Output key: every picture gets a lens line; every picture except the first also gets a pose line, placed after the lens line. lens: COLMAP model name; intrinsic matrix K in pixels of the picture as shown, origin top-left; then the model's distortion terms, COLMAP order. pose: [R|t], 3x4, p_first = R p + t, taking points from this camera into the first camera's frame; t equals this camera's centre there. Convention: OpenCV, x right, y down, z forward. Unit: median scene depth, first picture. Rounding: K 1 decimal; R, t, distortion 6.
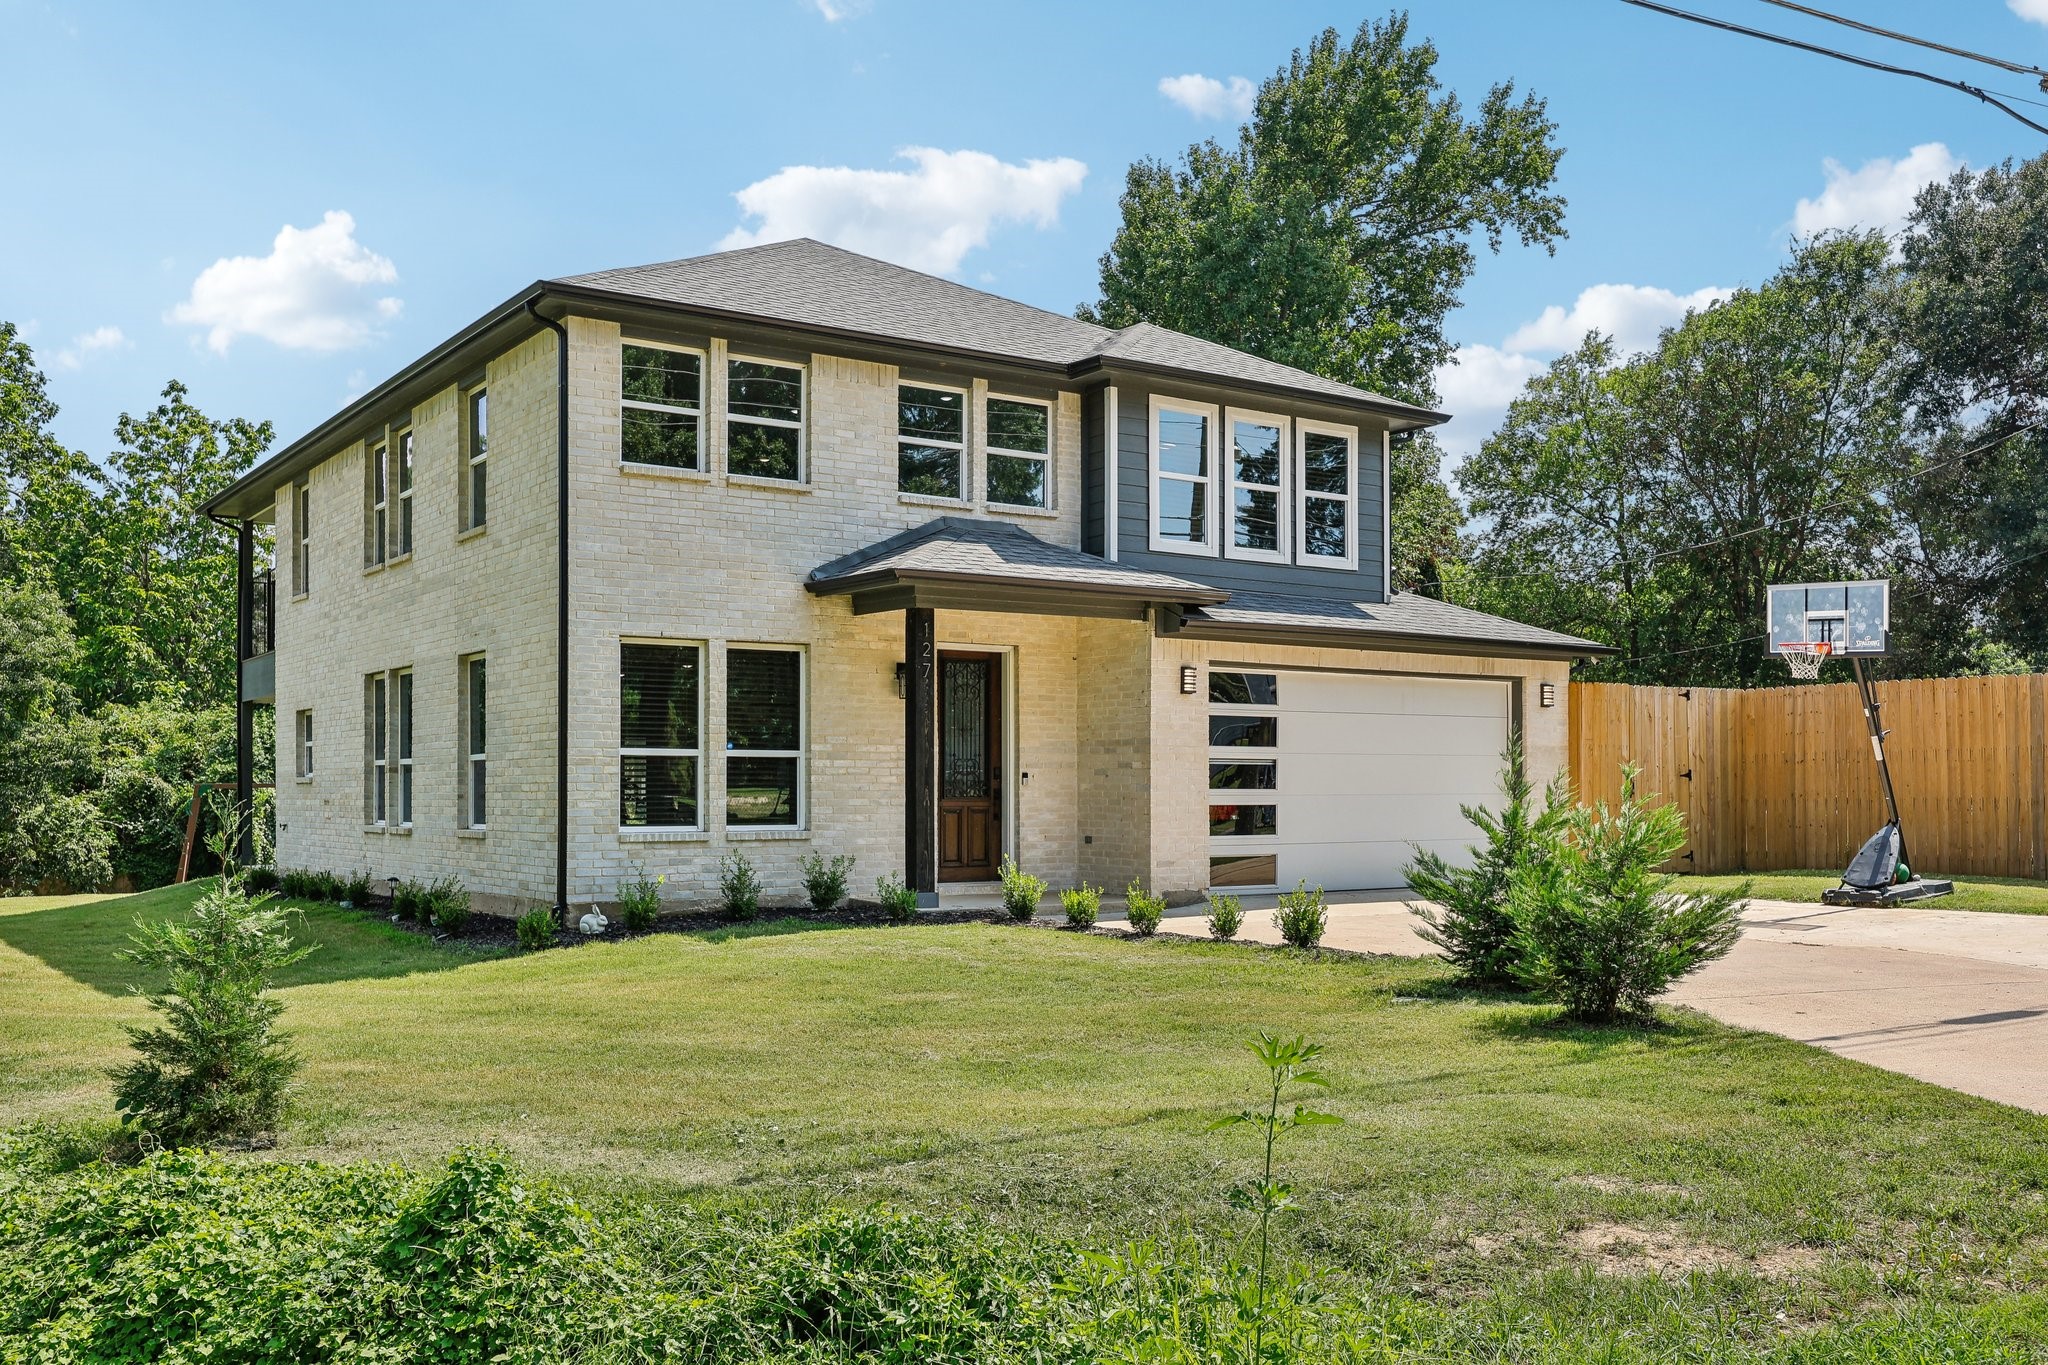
lens RADIAL K [[1844.2, 0, 1026.2], [0, 1844.2, 776.0], [0, 0, 1]] dist [0.011138, 0.009209]
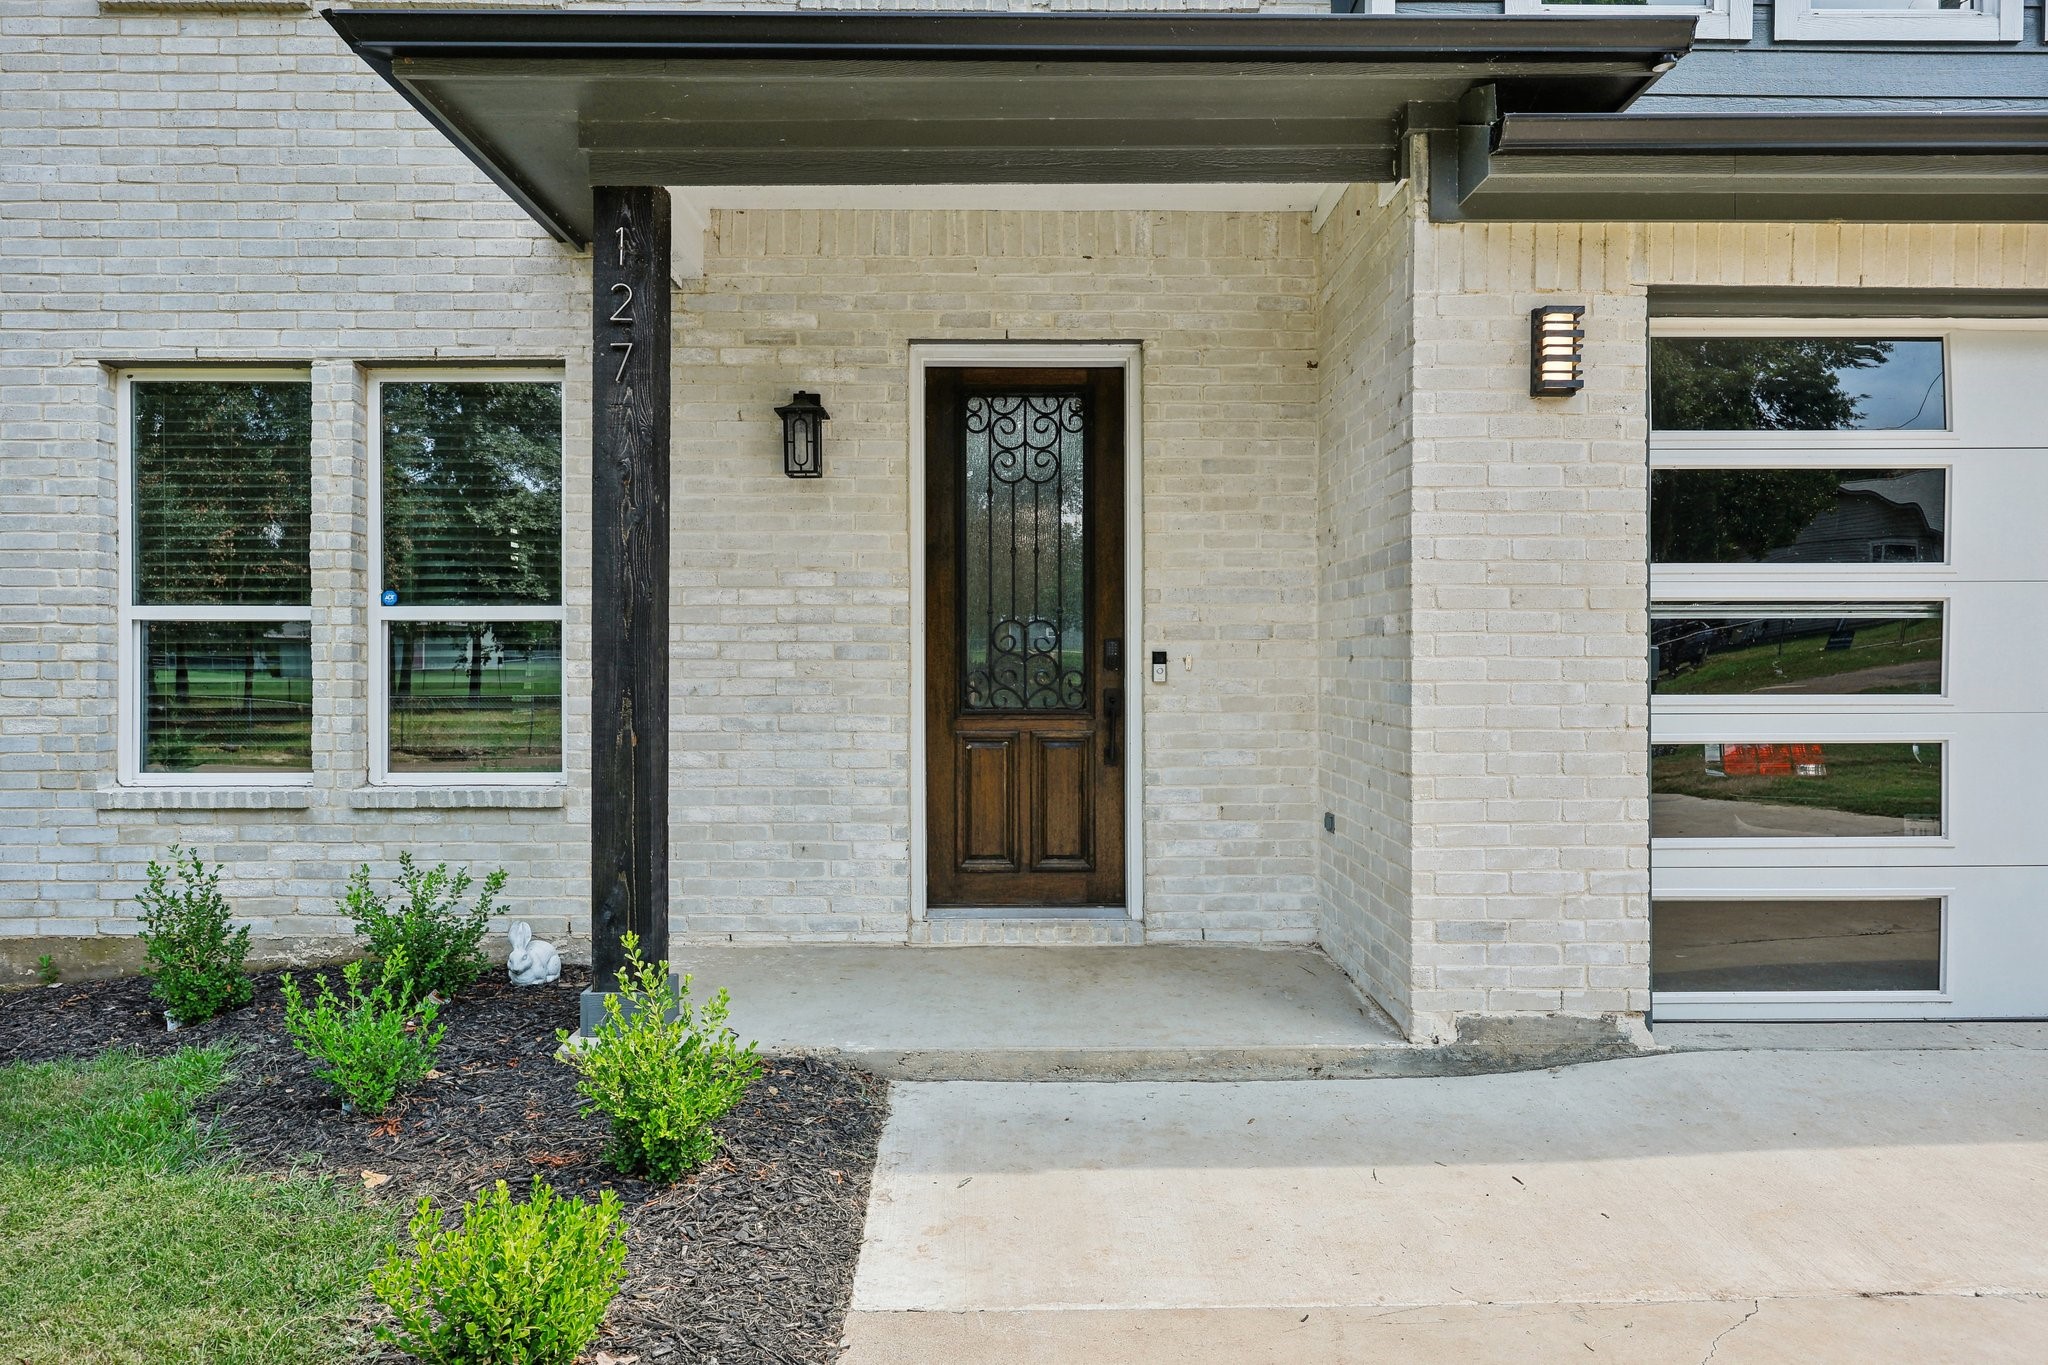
lens RADIAL K [[1264.8, 0, 1024.0], [0, 1264.8, 682.5], [0, 0, 1]] dist [0.008546, 0.000468]
pose [[0.829525, 0.001534, -0.558467, 0.135975], [0.005903, 0.999916, 0.011515, 0.001804], [0.558438, -0.012848, 0.829447, 0.783950]]
